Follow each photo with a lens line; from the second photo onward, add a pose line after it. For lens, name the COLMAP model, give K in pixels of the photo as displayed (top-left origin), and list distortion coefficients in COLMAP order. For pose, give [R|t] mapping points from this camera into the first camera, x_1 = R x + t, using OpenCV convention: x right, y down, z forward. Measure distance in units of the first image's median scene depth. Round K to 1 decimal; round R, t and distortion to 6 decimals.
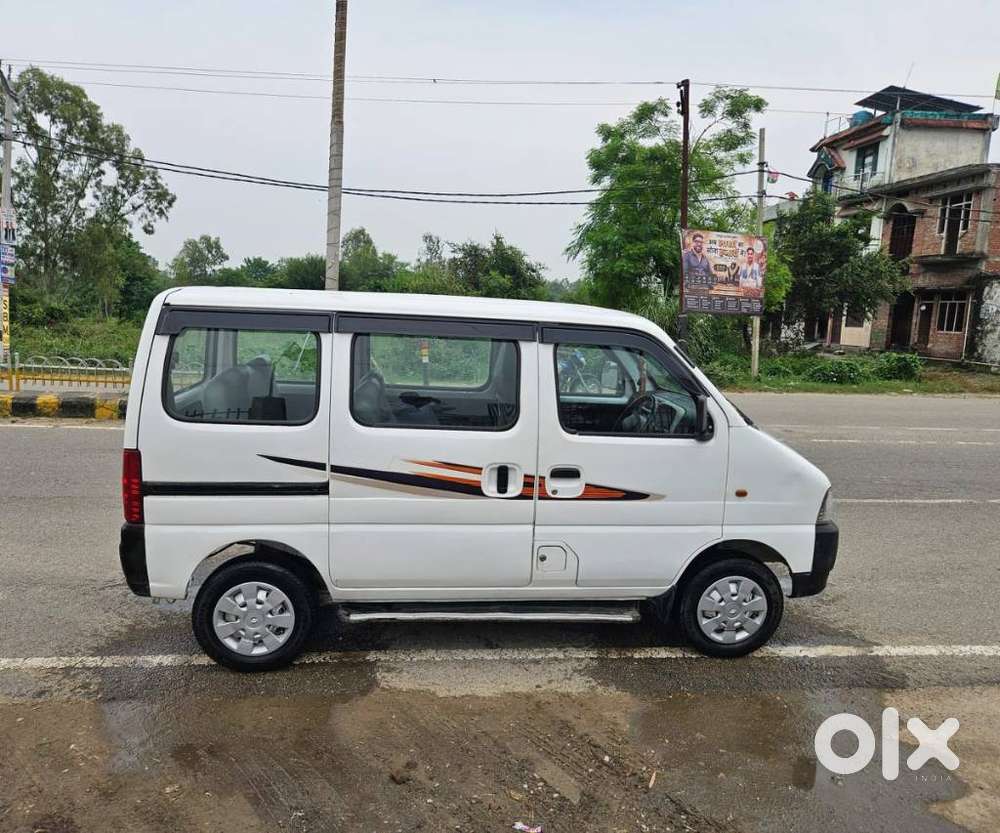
lens RADIAL K [[741.1, 0, 508.6], [0, 741.1, 419.5], [0, 0, 1]] dist [0.068412, -0.053301]
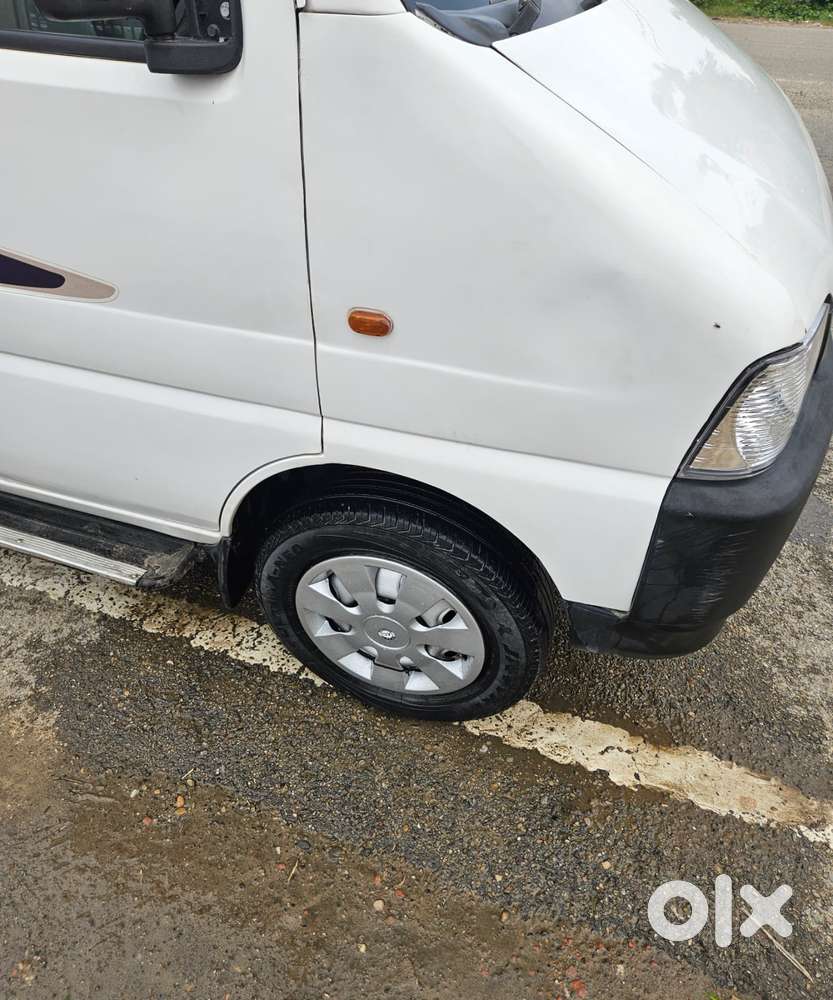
lens RADIAL K [[741.1, 0, 414.0], [0, 741.1, 492.6], [0, 0, 1]] dist [0.068412, -0.053301]
pose [[0.900699, 0.253088, -0.353112, 0.423182], [-0.052157, 0.869905, 0.490454, 0.021414], [0.431302, -0.423335, 0.796723, 0.755171]]
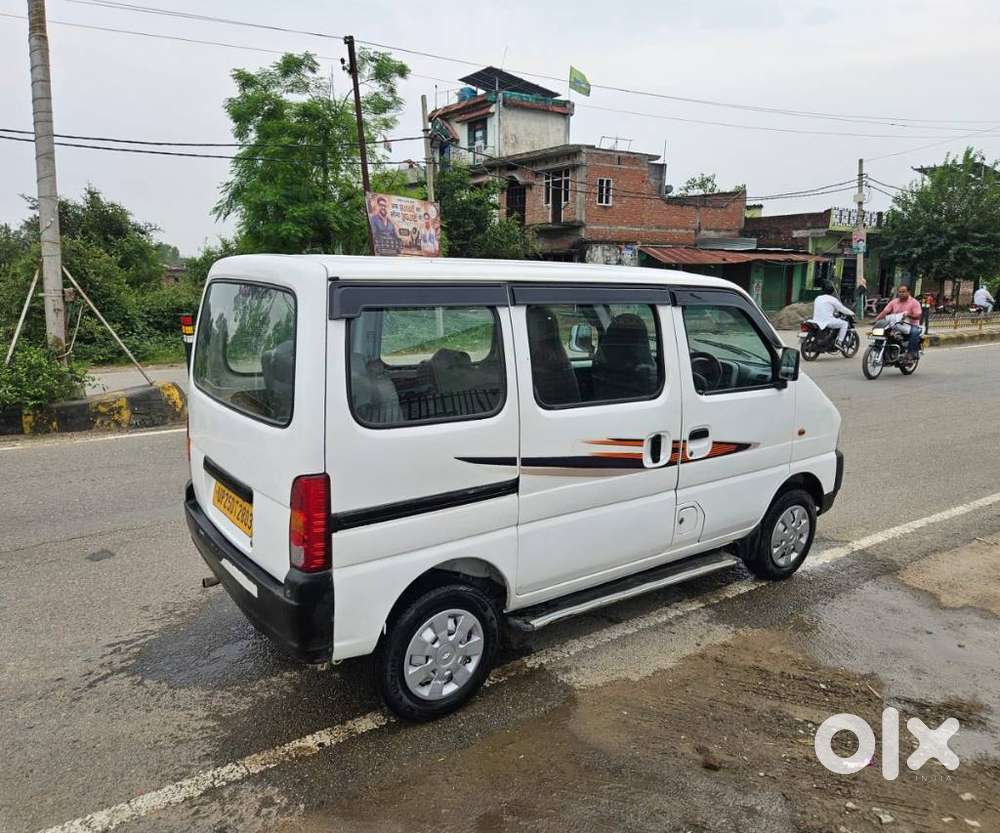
lens RADIAL K [[741.1, 0, 508.0], [0, 741.1, 417.8], [0, 0, 1]] dist [0.068412, -0.053301]
pose [[0.867016, -0.119059, 0.483848, -0.603063], [0.097937, 0.992811, 0.068803, -0.042733], [-0.488561, -0.012267, 0.872443, 0.225046]]
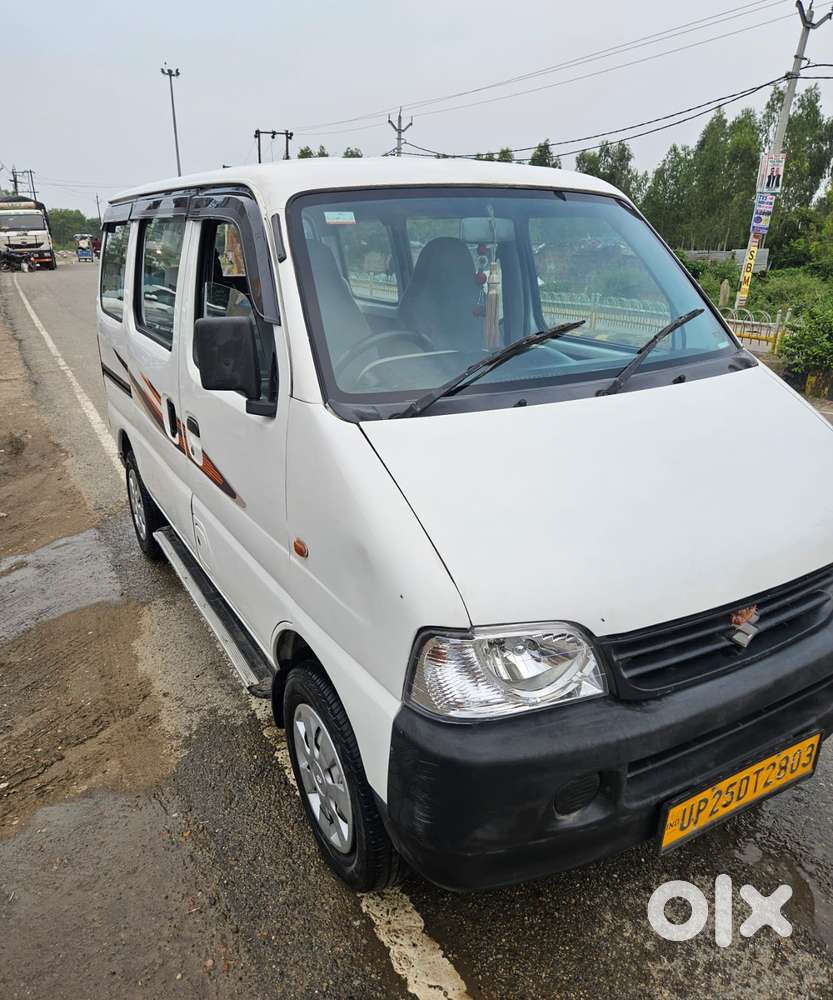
lens RADIAL K [[741.1, 0, 418.1], [0, 741.1, 493.5], [0, 0, 1]] dist [0.068412, -0.053301]
pose [[0.389613, 0.260312, -0.883425, 0.714844], [-0.133800, 0.965046, 0.225353, -0.044468], [0.911208, 0.030401, 0.410824, 0.857475]]
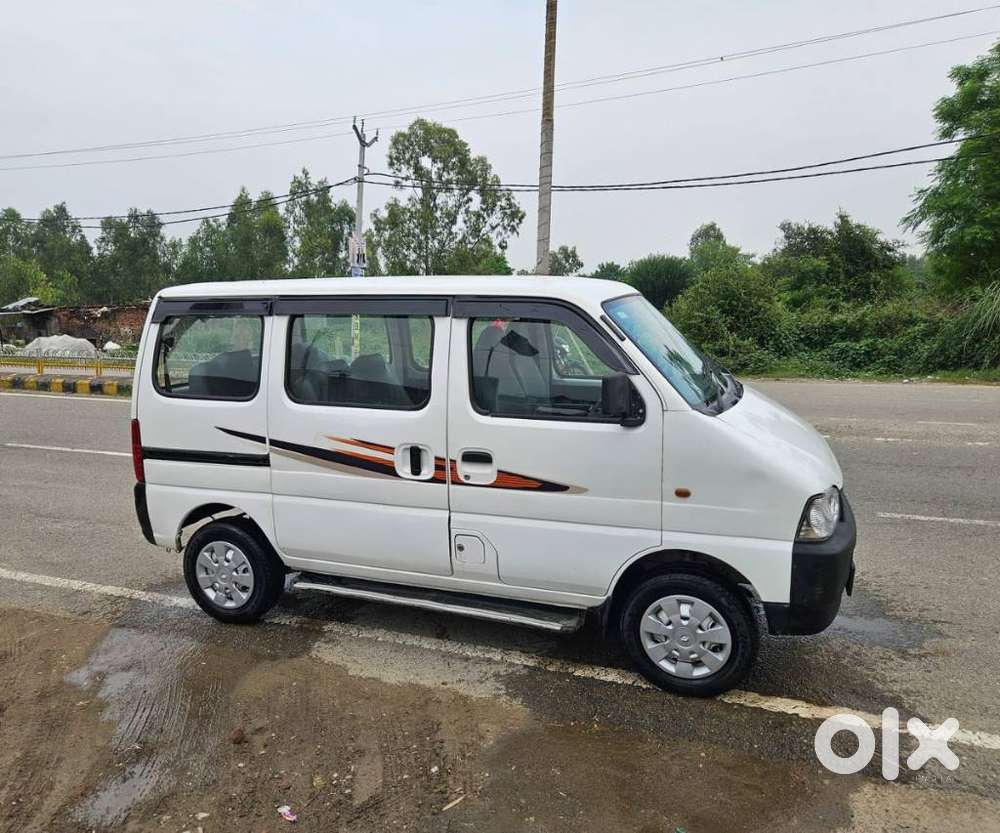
lens RADIAL K [[741.1, 0, 497.5], [0, 741.1, 407.4], [0, 0, 1]] dist [0.068412, -0.053301]
pose [[0.885212, 0.014433, -0.464964, 0.497487], [-0.021298, 0.999728, -0.009516, 0.017134], [0.464700, 0.018326, 0.885278, 0.181471]]
